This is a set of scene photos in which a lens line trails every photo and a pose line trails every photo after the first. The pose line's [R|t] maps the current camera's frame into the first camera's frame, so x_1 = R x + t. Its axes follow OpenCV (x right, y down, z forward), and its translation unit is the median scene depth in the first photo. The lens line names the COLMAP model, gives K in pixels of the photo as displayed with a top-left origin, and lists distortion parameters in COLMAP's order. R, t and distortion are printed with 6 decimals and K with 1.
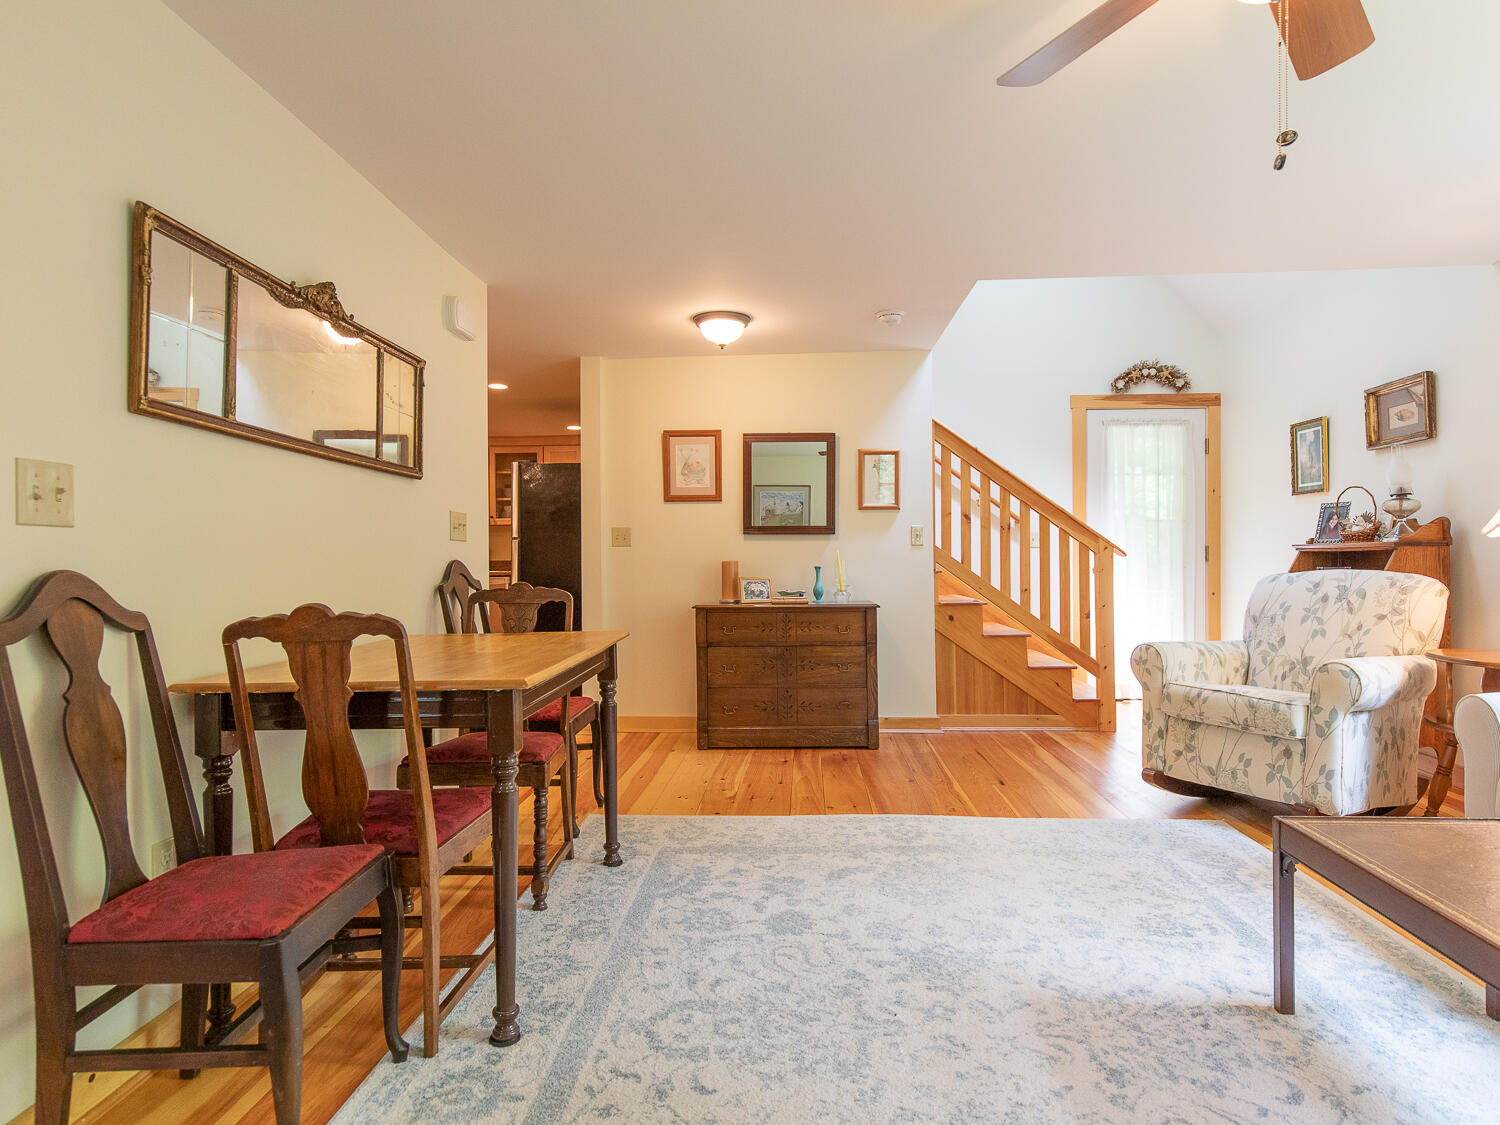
lens RADIAL K [[872.3, 0, 764.7], [0, 872.3, 560.3], [0, 0, 1]] dist [-0.009551, -0.000718]
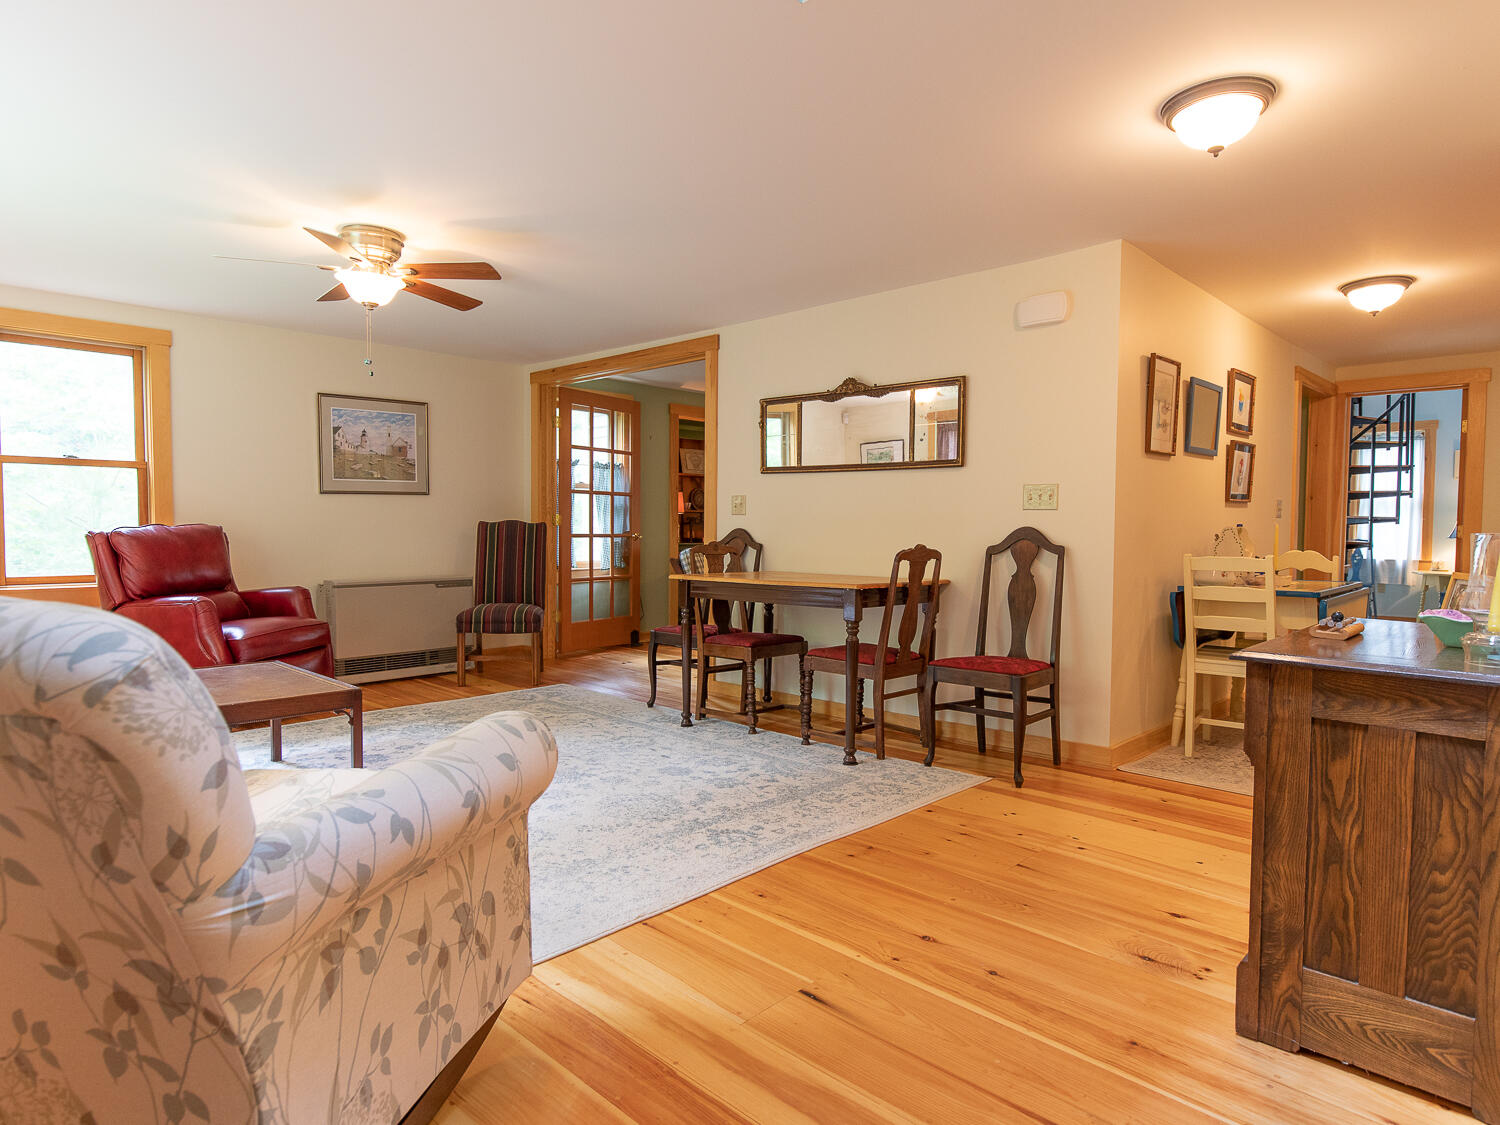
lens RADIAL K [[872.3, 0, 761.3], [0, 872.3, 555.0], [0, 0, 1]] dist [-0.009551, -0.000718]
pose [[-0.656773, 0.028892, -0.753535, 0.911318], [-0.001004, 0.999231, 0.039187, -0.010156], [0.754088, 0.026493, -0.656239, 1.817341]]
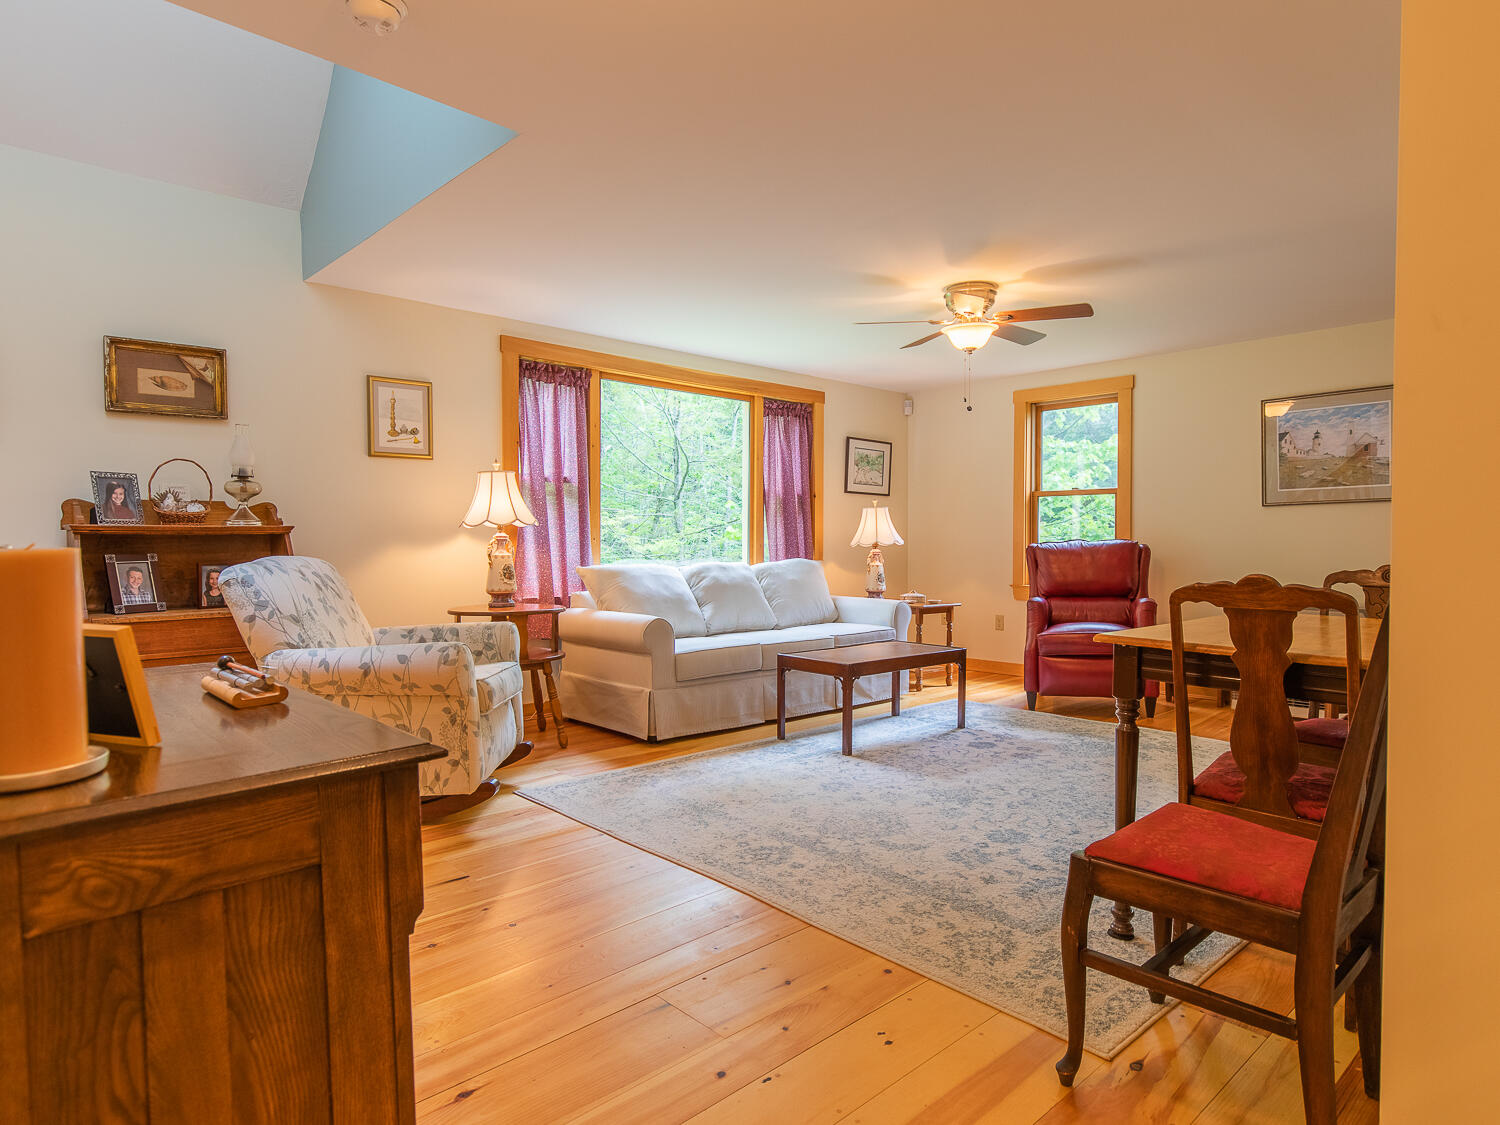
lens RADIAL K [[872.3, 0, 756.9], [0, 872.3, 555.3], [0, 0, 1]] dist [-0.009551, -0.000718]
pose [[-0.717275, -0.007919, 0.696746, -0.498742], [0.004492, 0.999862, 0.015988, -0.000896], [-0.696776, 0.014598, -0.717140, 1.852545]]
